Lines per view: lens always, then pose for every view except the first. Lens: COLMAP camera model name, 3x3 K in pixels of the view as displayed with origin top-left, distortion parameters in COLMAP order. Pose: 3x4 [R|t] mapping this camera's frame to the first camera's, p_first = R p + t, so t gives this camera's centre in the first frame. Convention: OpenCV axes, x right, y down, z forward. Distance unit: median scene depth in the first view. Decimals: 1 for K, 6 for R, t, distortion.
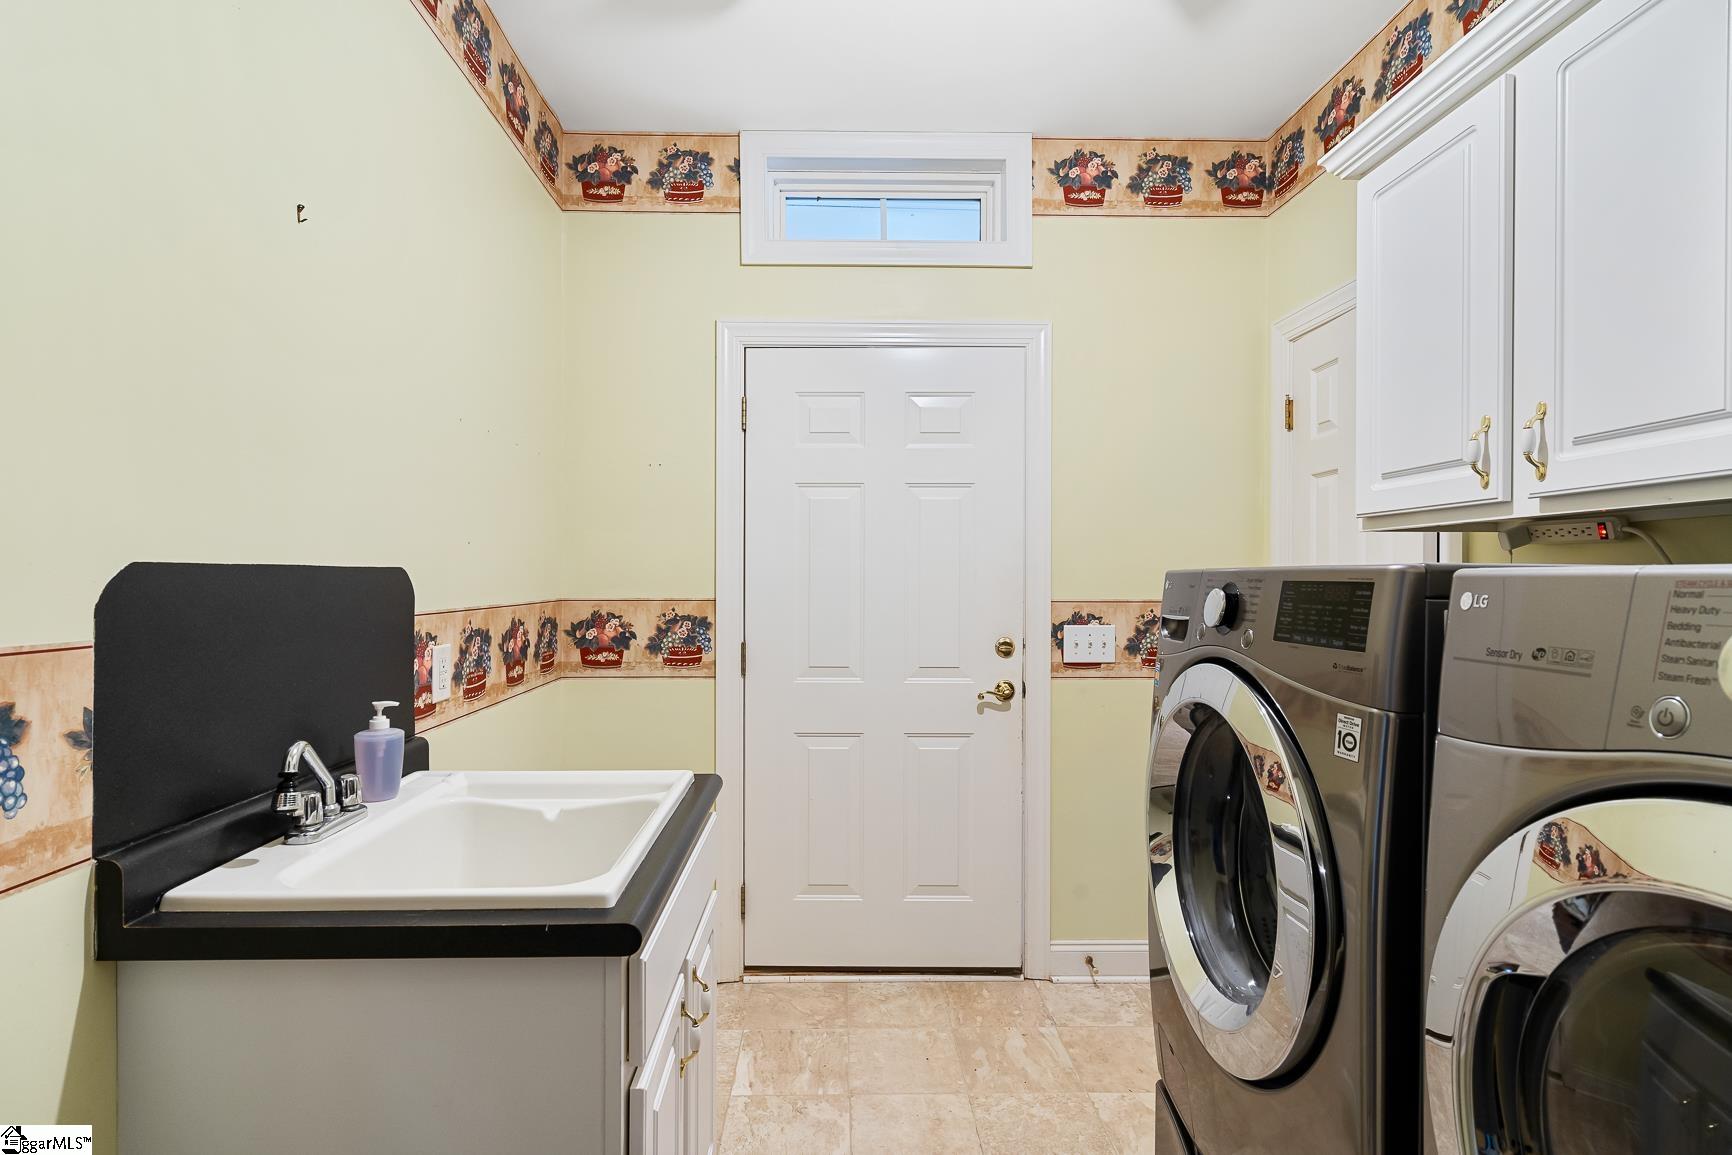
lens RADIAL K [[826.4, 0, 861.1], [0, 826.4, 583.2], [0, 0, 1]] dist [-0.001768, 0.002622]
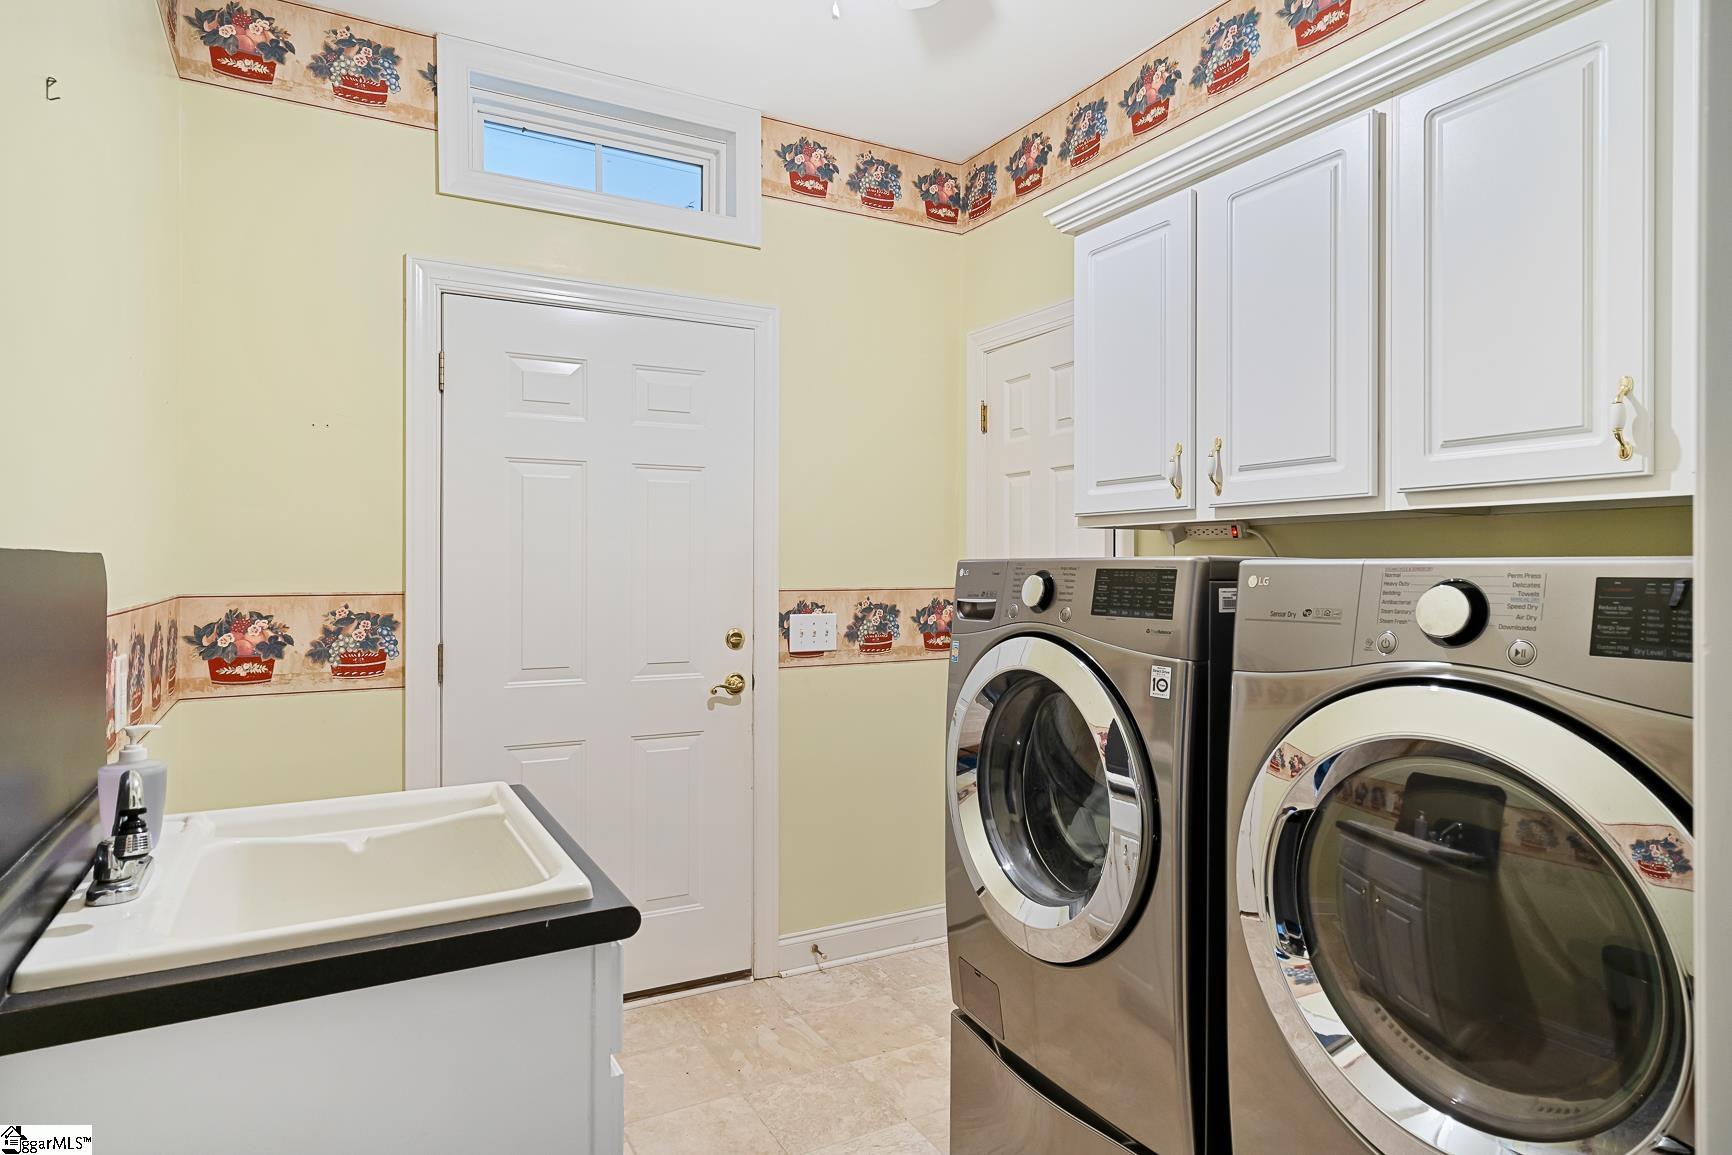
lens RADIAL K [[978.8, 0, 866.0], [0, 978.8, 571.7], [0, 0, 1]] dist [0.003907, 0.001359]
pose [[0.883087, -0.002866, 0.469200, -0.247536], [0.003524, 0.999994, -0.000525, 0.000639], [-0.469196, 0.002117, 0.883092, -0.086342]]
